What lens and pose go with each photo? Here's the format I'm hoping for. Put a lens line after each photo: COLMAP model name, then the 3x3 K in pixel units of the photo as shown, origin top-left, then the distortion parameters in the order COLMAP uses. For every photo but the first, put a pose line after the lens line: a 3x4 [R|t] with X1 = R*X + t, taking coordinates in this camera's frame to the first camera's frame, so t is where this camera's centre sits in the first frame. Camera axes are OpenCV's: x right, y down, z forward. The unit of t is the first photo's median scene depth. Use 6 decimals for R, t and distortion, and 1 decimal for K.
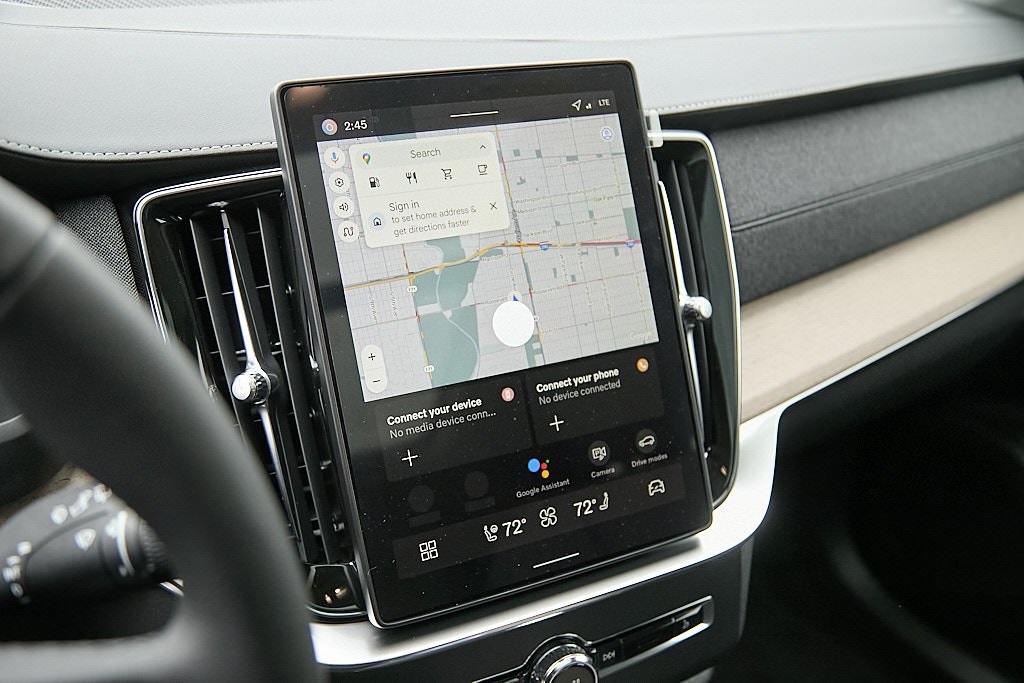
lens RADIAL K [[1073.1, 0, 512.0], [0, 1073.1, 341.5], [0, 0, 1]] dist [-0.005279, 0.012678]
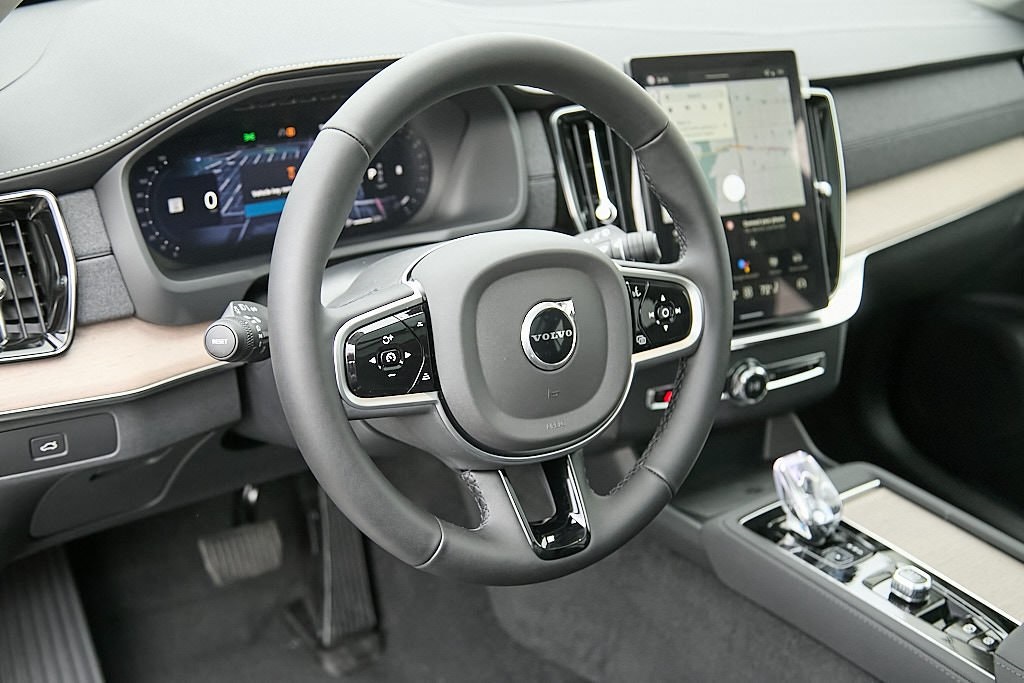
lens RADIAL K [[1211.9, 0, 512.0], [0, 1211.9, 341.5], [0, 0, 1]] dist [-0.016289, -0.001543]
pose [[0.999152, 0.031156, 0.026927, -0.429455], [-0.031643, 0.999340, 0.017860, 0.222617], [-0.026353, -0.018697, 0.999478, -1.099604]]
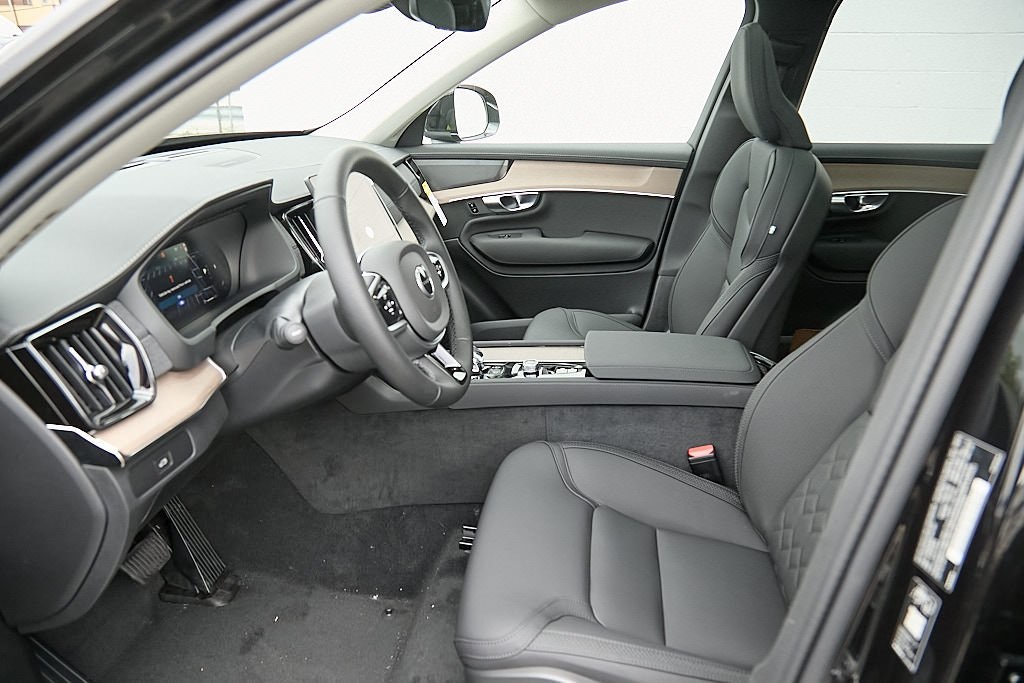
lens RADIAL K [[698.9, 0, 512.0], [0, 698.9, 341.5], [0, 0, 1]] dist [0.006899, 0.000846]
pose [[0.688502, -0.309679, 0.655792, -1.360890], [0.344831, 0.935281, 0.079628, 0.311283], [-0.638009, 0.171313, 0.750730, -1.063110]]
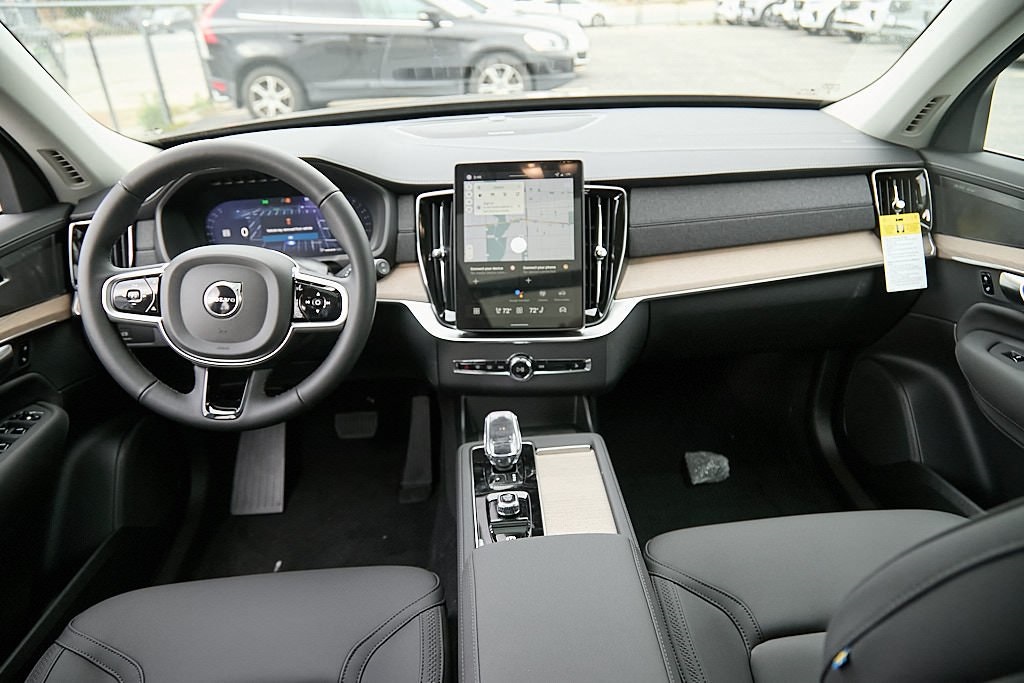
lens RADIAL K [[698.9, 0, 512.0], [0, 698.9, 341.5], [0, 0, 1]] dist [0.006899, 0.000846]
pose [[0.852358, 0.156740, -0.498917, 0.997963], [-0.156881, 0.986725, 0.041972, 0.169472], [0.498872, 0.042495, 0.865633, -0.697409]]
